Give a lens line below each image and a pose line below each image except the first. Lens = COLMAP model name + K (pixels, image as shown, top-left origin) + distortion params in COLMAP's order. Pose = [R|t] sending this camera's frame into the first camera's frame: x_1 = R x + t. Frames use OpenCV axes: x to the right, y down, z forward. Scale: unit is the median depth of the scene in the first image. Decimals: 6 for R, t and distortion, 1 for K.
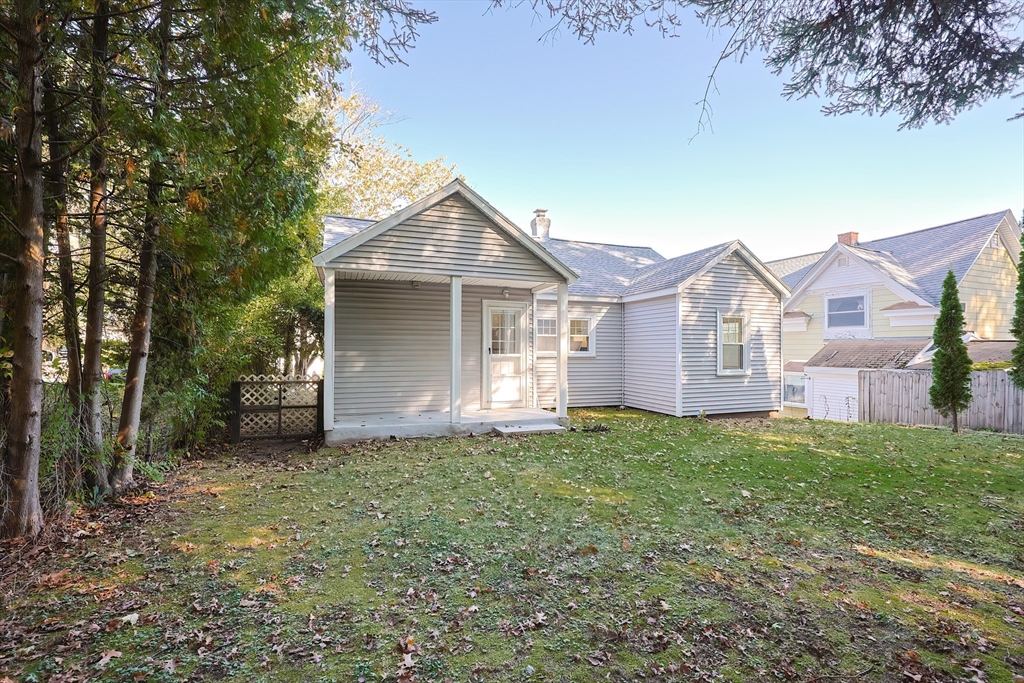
lens RADIAL K [[446.0, 0, 521.8], [0, 446.0, 347.4], [0, 0, 1]] dist [-0.001141, -0.000822]
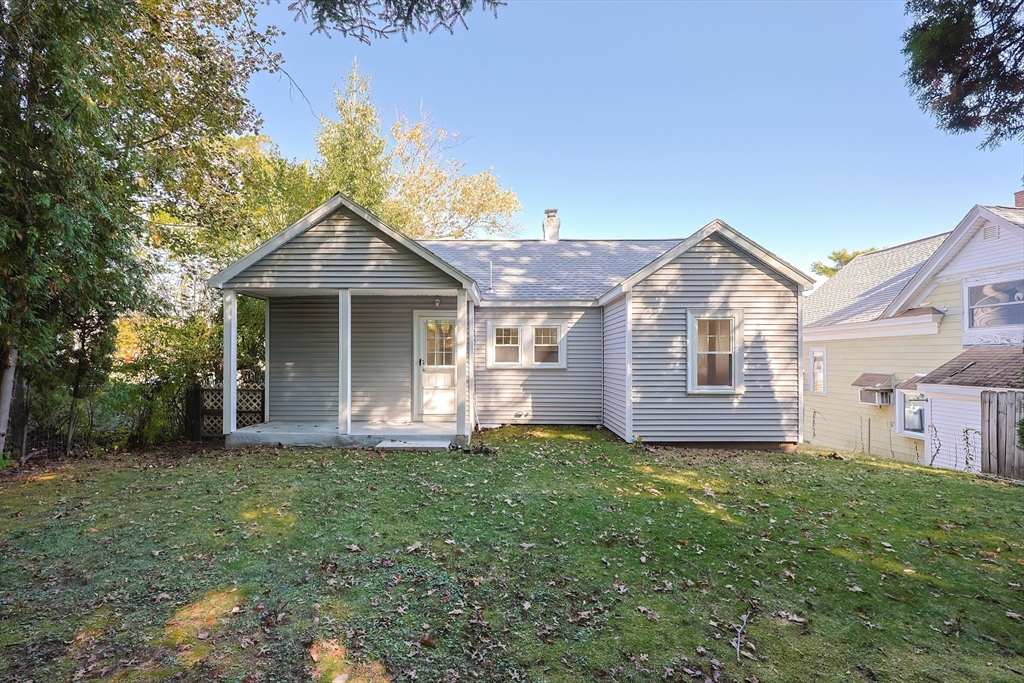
lens RADIAL K [[446.0, 0, 521.0], [0, 446.0, 356.4], [0, 0, 1]] dist [-0.001141, -0.000822]
pose [[0.933763, -0.005050, -0.357857, 0.451238], [0.004171, 0.999986, -0.003228, -0.000934], [0.357869, 0.001521, 0.933771, 0.156388]]
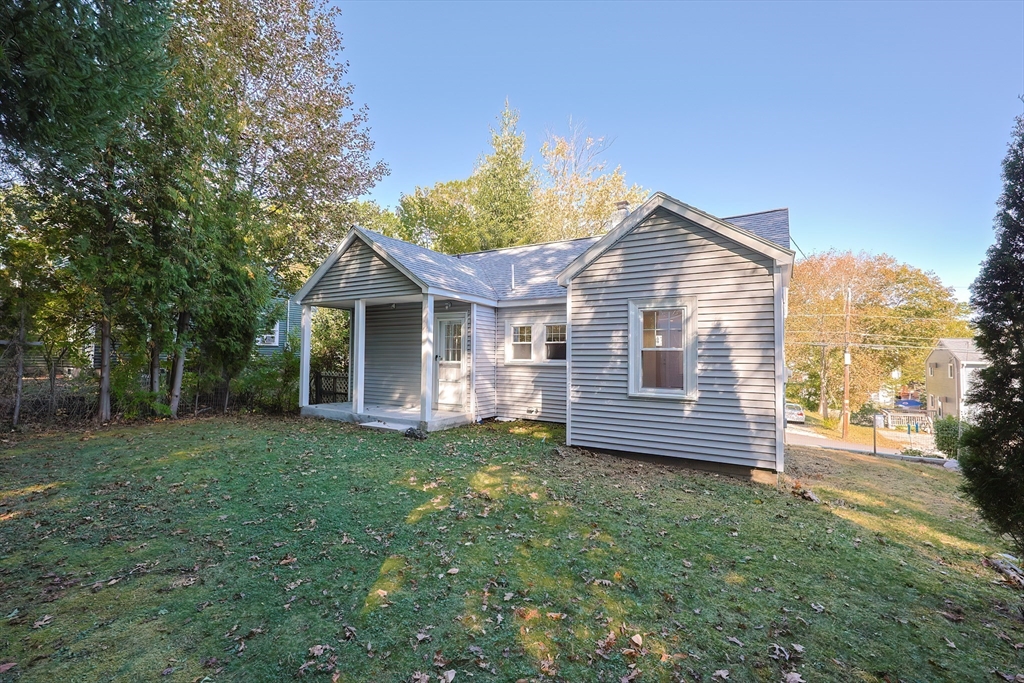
lens RADIAL K [[446.0, 0, 528.4], [0, 446.0, 339.6], [0, 0, 1]] dist [-0.001141, -0.000822]
pose [[0.617562, -0.027617, -0.786037, 0.896739], [-0.003923, 0.999263, -0.038191, 0.003286], [0.786512, 0.026668, 0.616999, 0.455325]]
